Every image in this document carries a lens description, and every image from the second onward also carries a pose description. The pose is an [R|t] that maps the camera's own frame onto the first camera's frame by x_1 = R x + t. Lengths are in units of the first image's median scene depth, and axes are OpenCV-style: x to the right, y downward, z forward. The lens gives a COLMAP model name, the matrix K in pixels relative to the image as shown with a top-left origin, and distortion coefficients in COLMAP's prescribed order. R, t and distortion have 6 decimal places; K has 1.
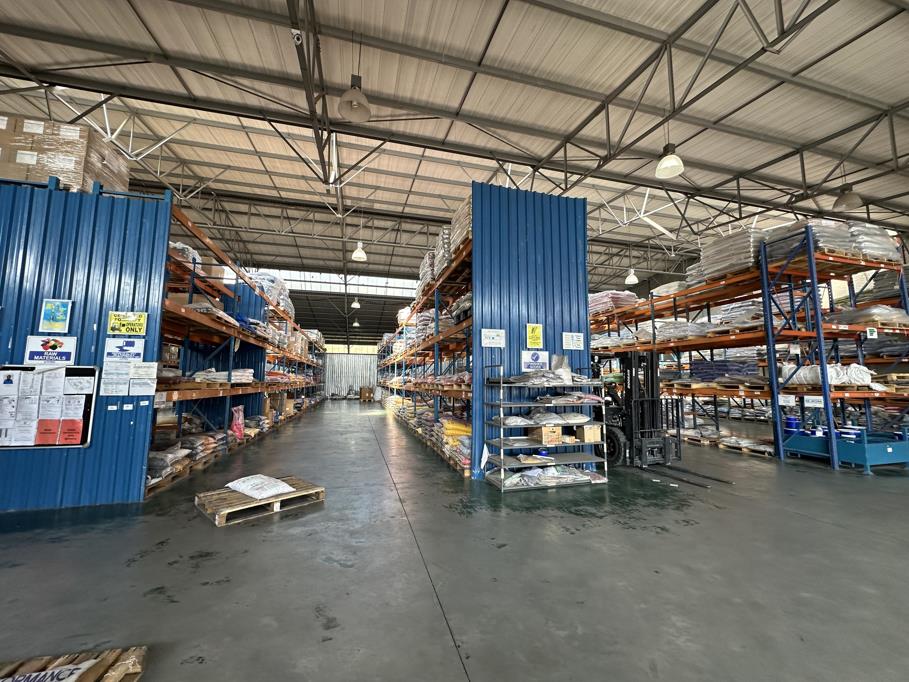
lens RADIAL K [[359.9, 0, 454.5], [0, 359.9, 341.0], [0, 0, 1]] dist [-0.001803, 0.000311]
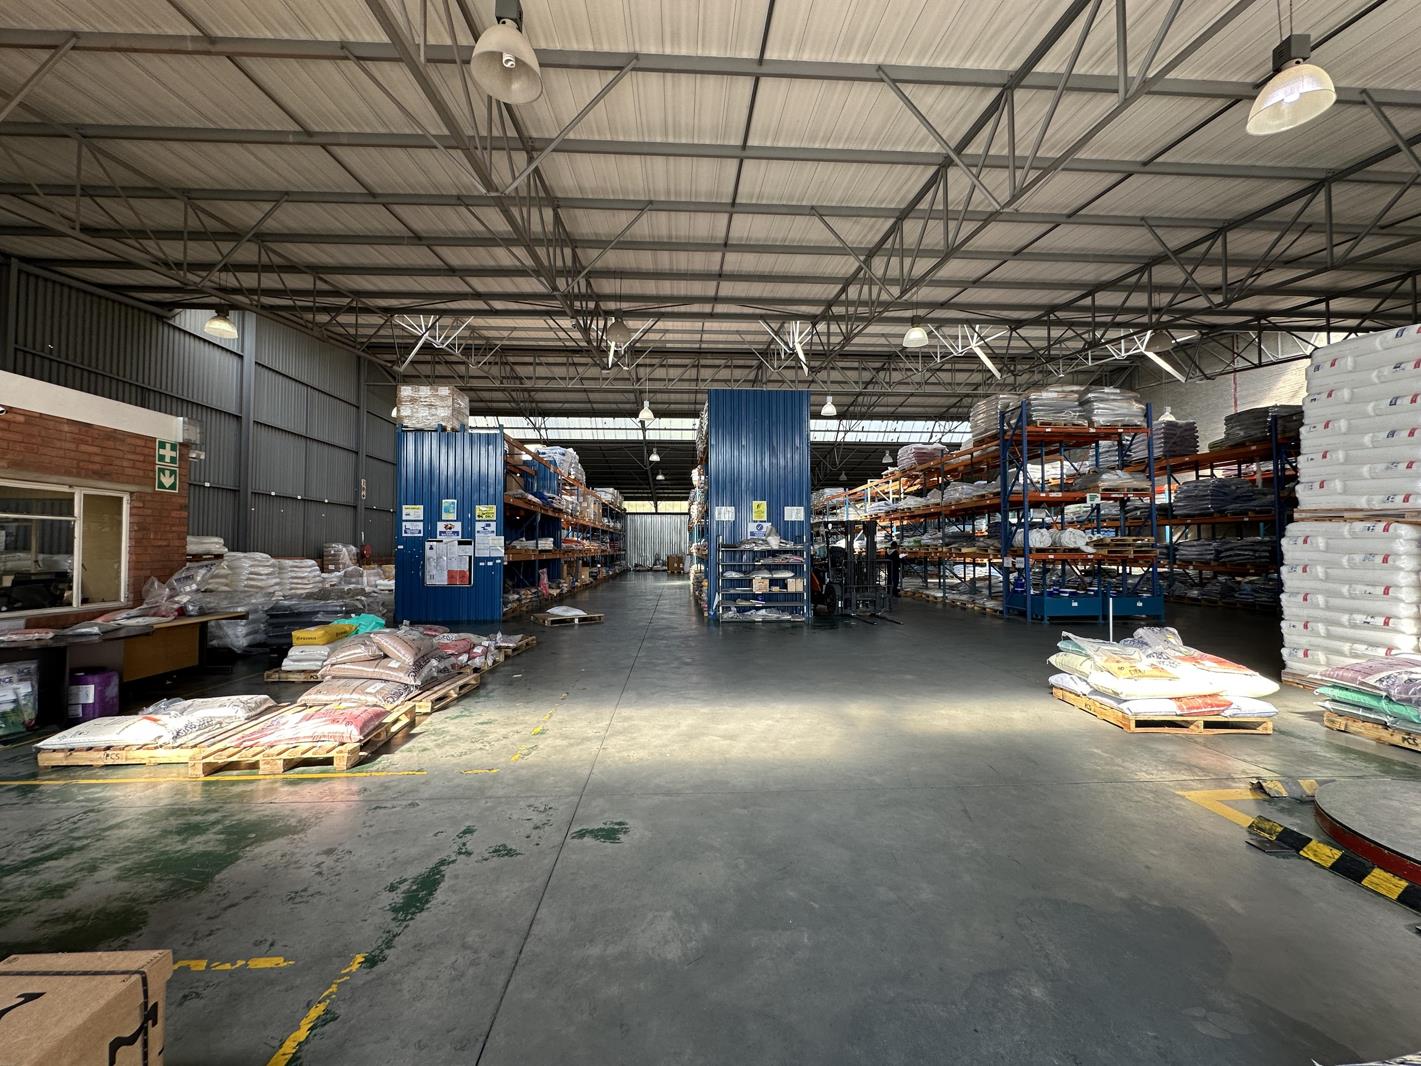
lens RADIAL K [[562.6, 0, 710.5], [0, 562.6, 533.0], [0, 0, 1]] dist [-0.001803, 0.000311]
pose [[0.977571, -0.012241, -0.210248, 0.234348], [0.029750, 0.996325, 0.080315, -0.049888], [0.208492, -0.084769, 0.974343, -0.484632]]
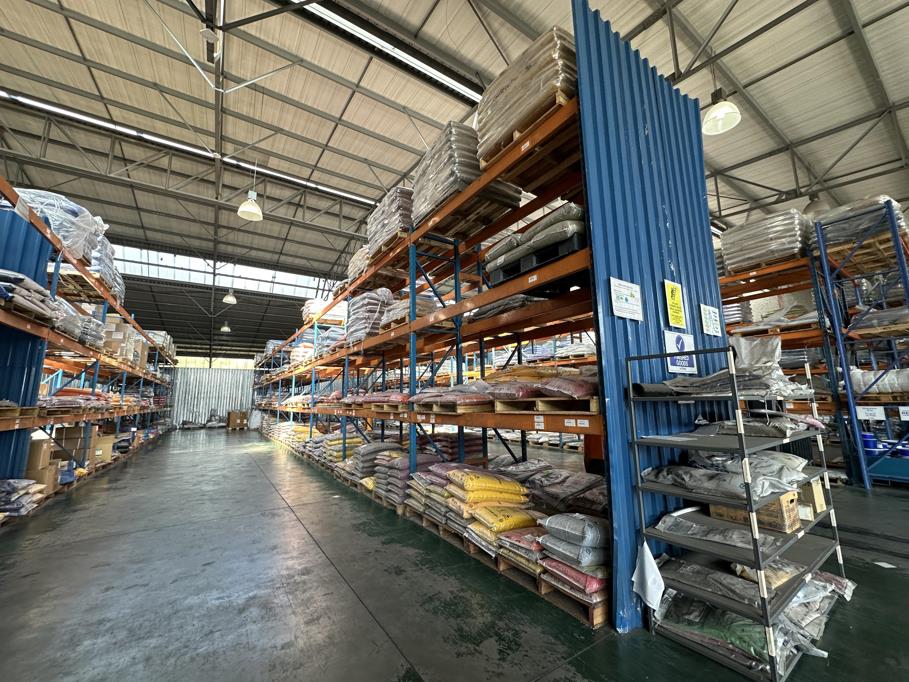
lens RADIAL K [[359.9, 0, 454.5], [0, 359.9, 341.0], [0, 0, 1]] dist [-0.001803, 0.000311]
pose [[0.949575, 0.031752, 0.311929, -0.121749], [-0.014984, 0.998318, -0.056007, 0.036771], [-0.313182, 0.048509, 0.948453, 0.303419]]
